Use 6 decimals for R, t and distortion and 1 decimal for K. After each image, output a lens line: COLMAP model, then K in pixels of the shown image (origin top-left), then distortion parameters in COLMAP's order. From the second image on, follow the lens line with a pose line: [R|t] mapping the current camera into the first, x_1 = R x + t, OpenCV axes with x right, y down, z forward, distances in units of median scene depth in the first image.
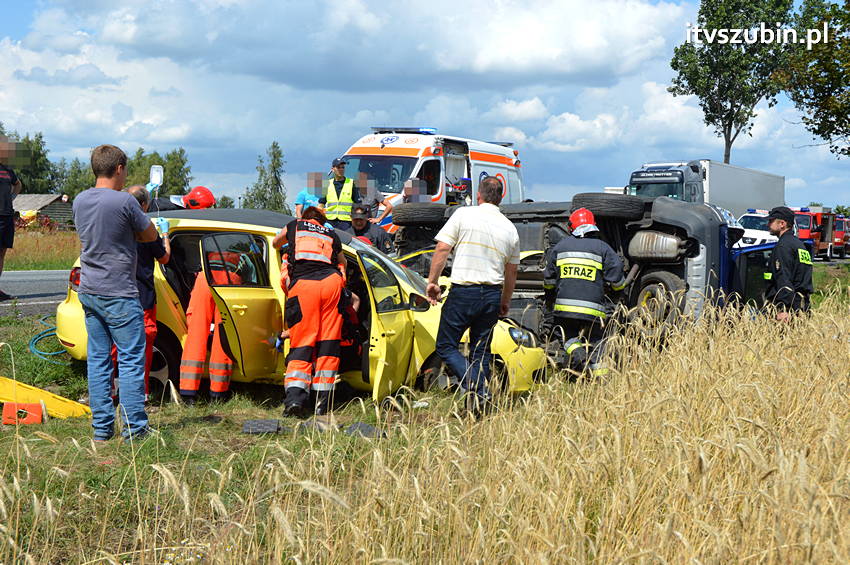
lens RADIAL K [[1103.7, 0, 428.2], [0, 1103.7, 277.8], [0, 0, 1]] dist [0.014679, 0.000000]
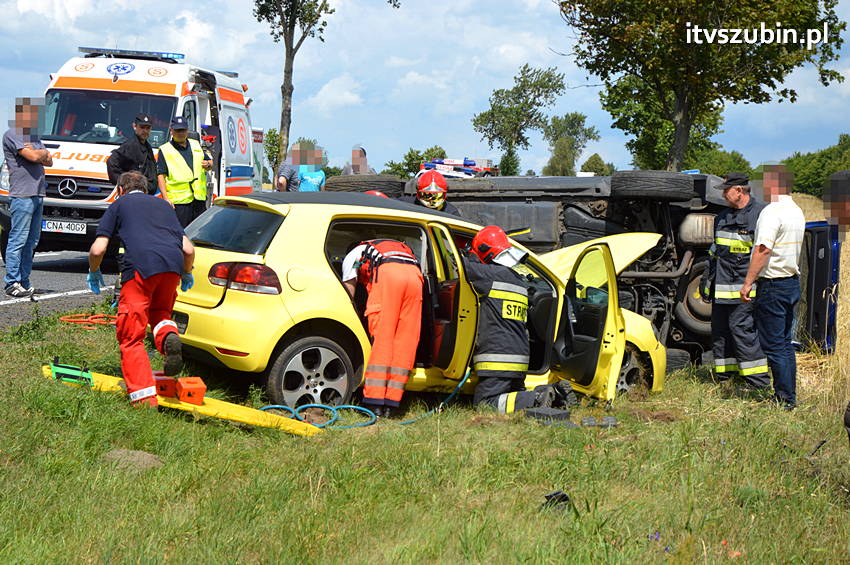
lens RADIAL K [[1840.6, 0, 443.9], [0, 1840.6, 266.8], [0, 0, 1]] dist [0.192944, 0.000000]
pose [[0.917479, -0.012621, 0.397583, -0.246705], [0.010394, 0.999916, 0.007756, -0.005421], [-0.397648, -0.002983, 0.917533, -0.123655]]
